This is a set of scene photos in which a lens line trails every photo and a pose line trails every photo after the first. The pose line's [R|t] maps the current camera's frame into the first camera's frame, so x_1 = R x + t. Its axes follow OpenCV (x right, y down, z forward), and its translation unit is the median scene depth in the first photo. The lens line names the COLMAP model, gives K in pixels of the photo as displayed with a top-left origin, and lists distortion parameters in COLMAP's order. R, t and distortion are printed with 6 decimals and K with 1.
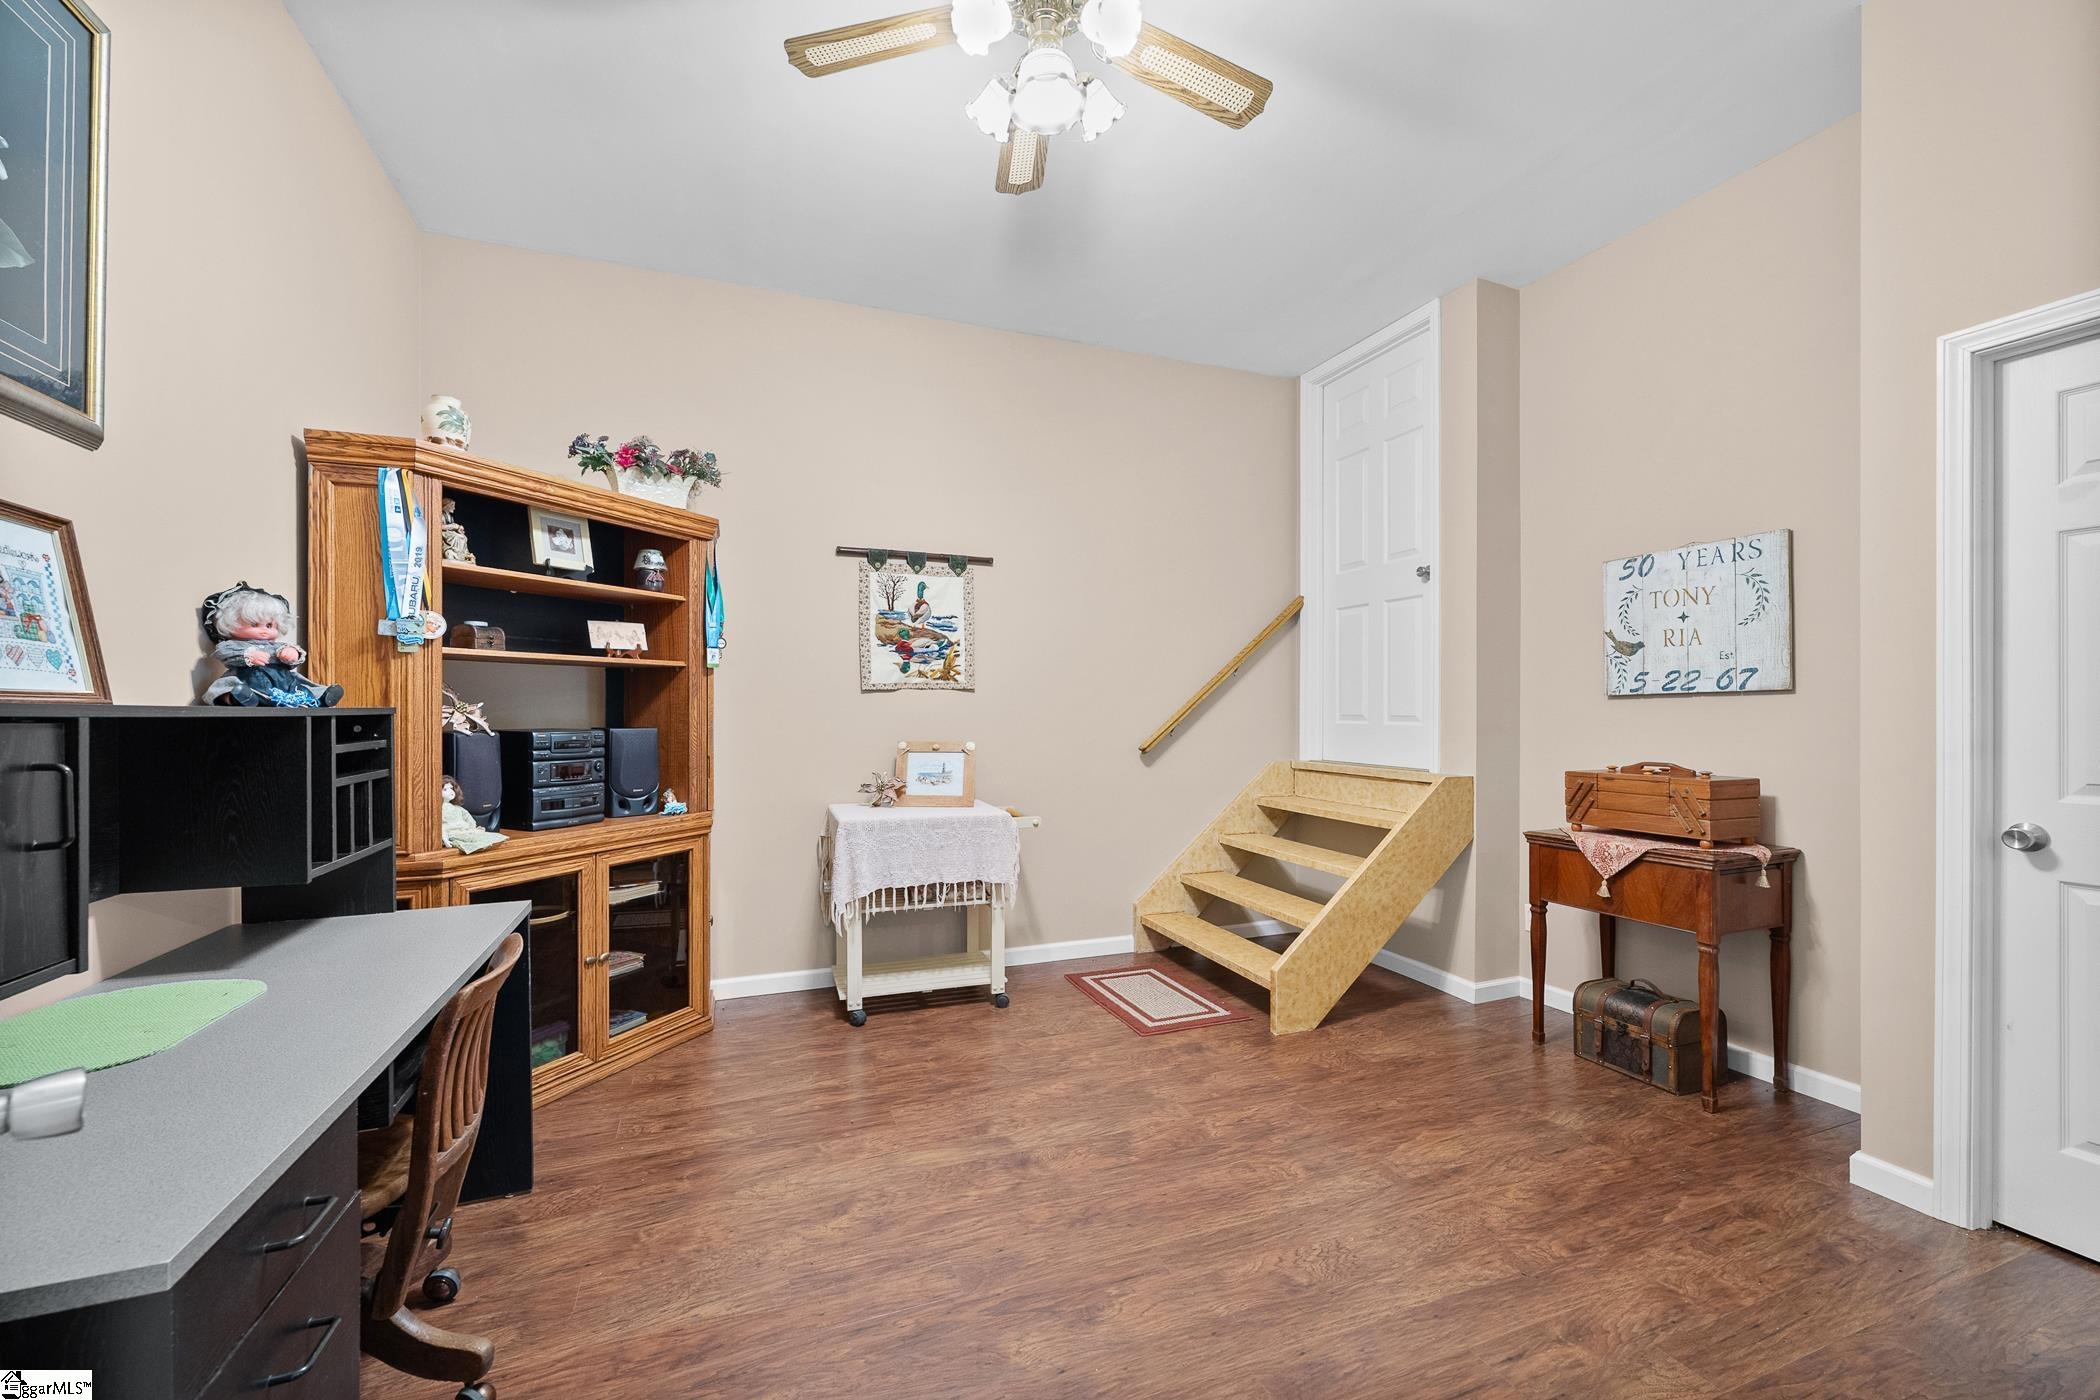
lens RADIAL K [[840.6, 0, 1051.9], [0, 840.6, 705.3], [0, 0, 1]] dist [0.001231, 0.000542]
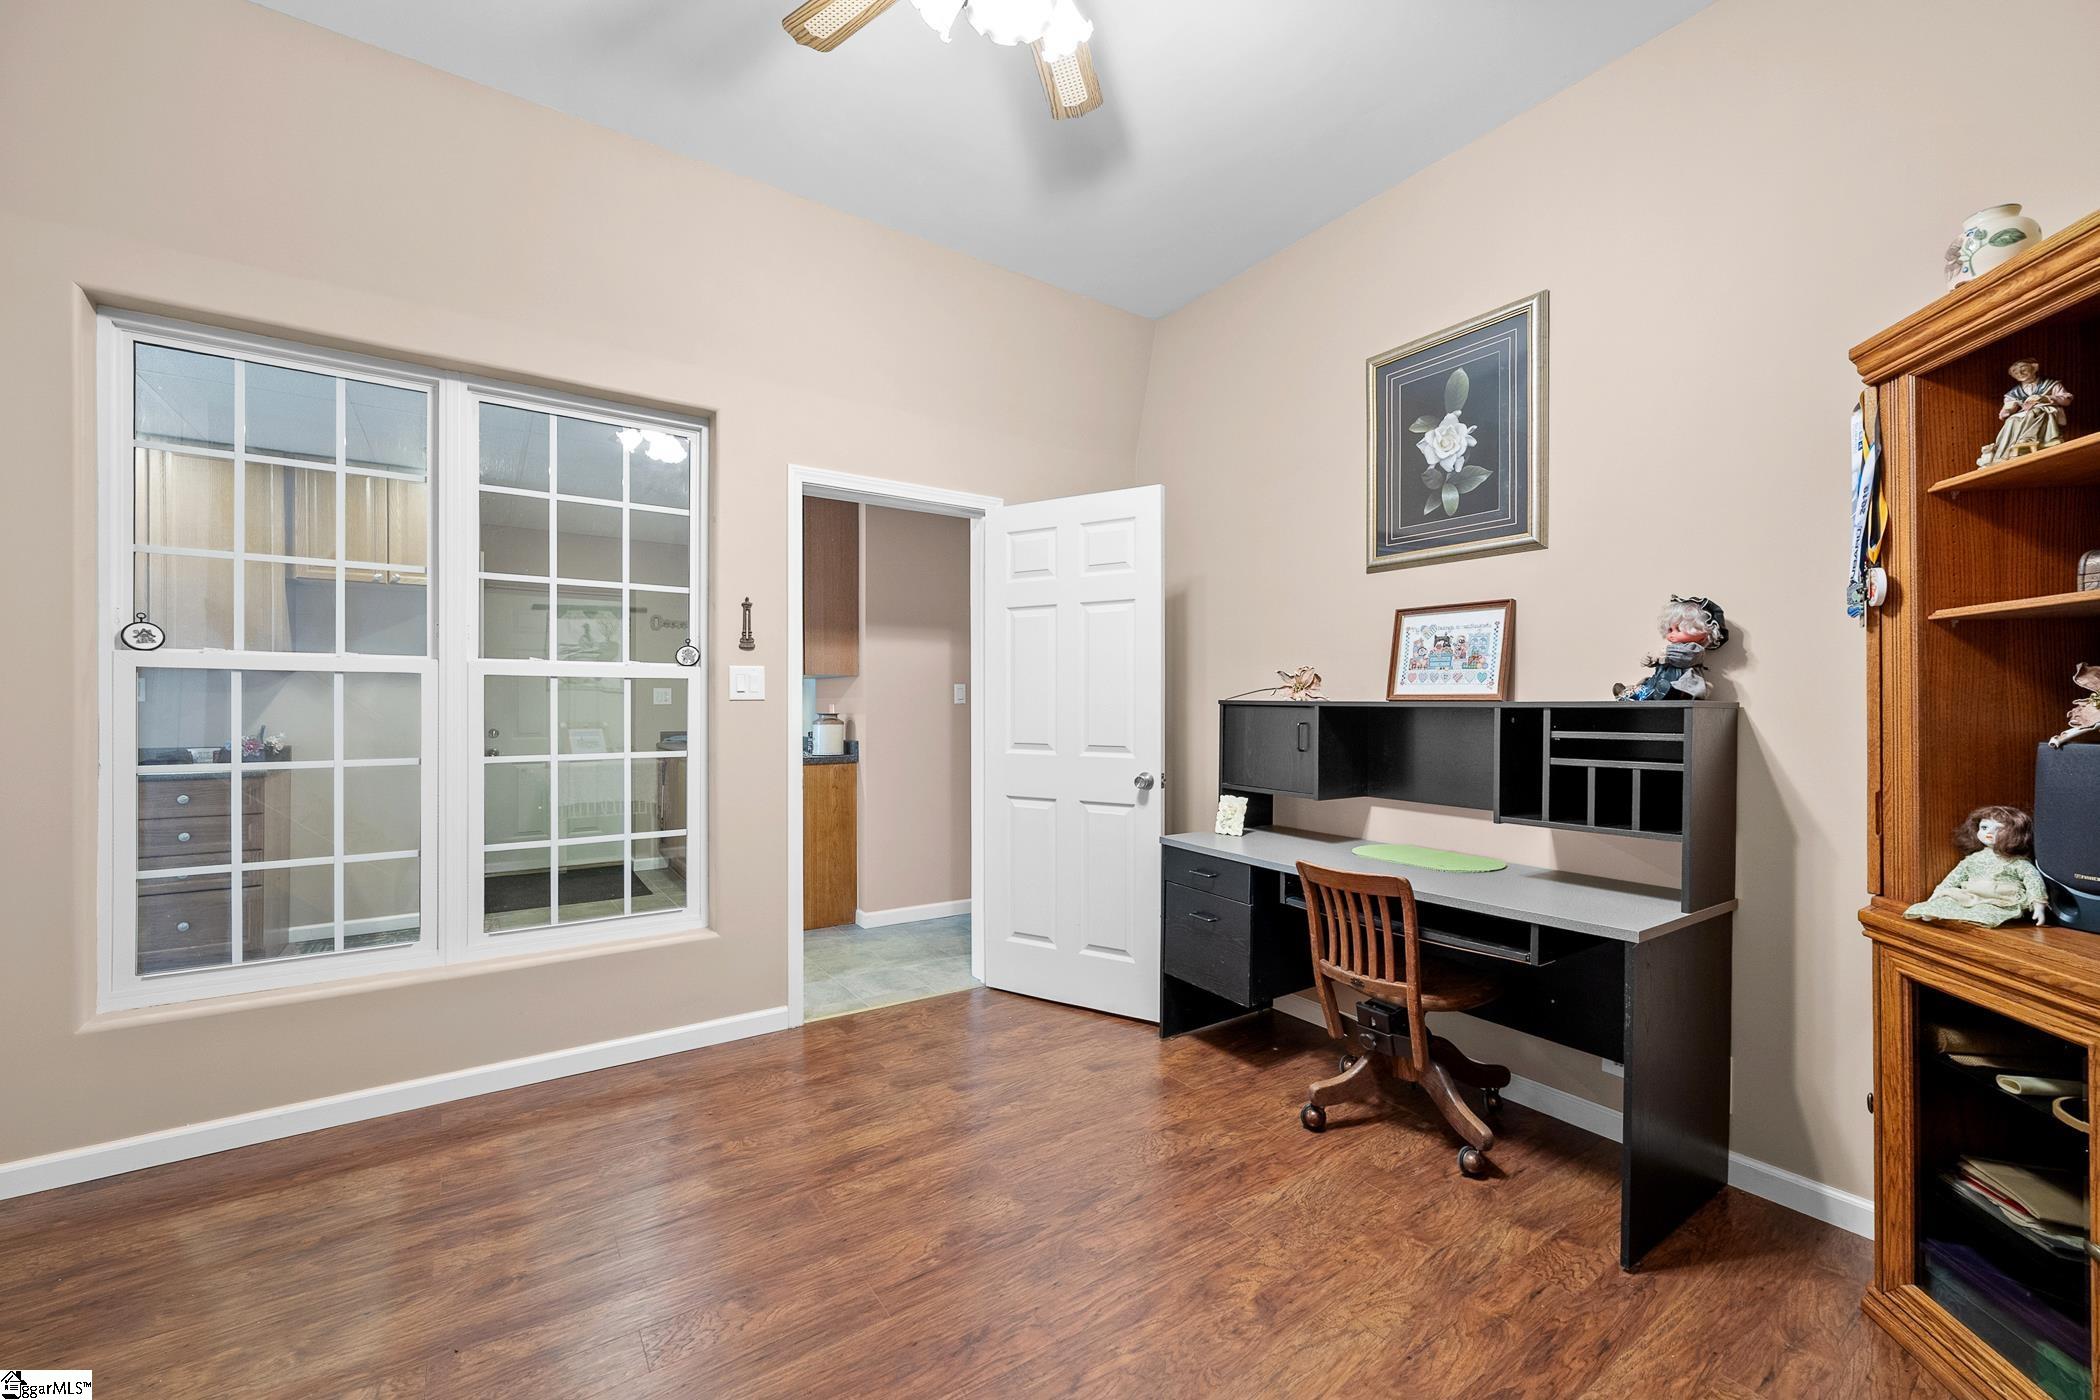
lens RADIAL K [[840.6, 0, 1056.5], [0, 840.6, 708.0], [0, 0, 1]] dist [0.001231, 0.000542]
pose [[-0.973355, -0.001008, -0.229303, 0.158124], [0.000120, 0.999988, -0.004907, 0.017140], [0.229305, -0.004804, -0.973343, 1.986403]]
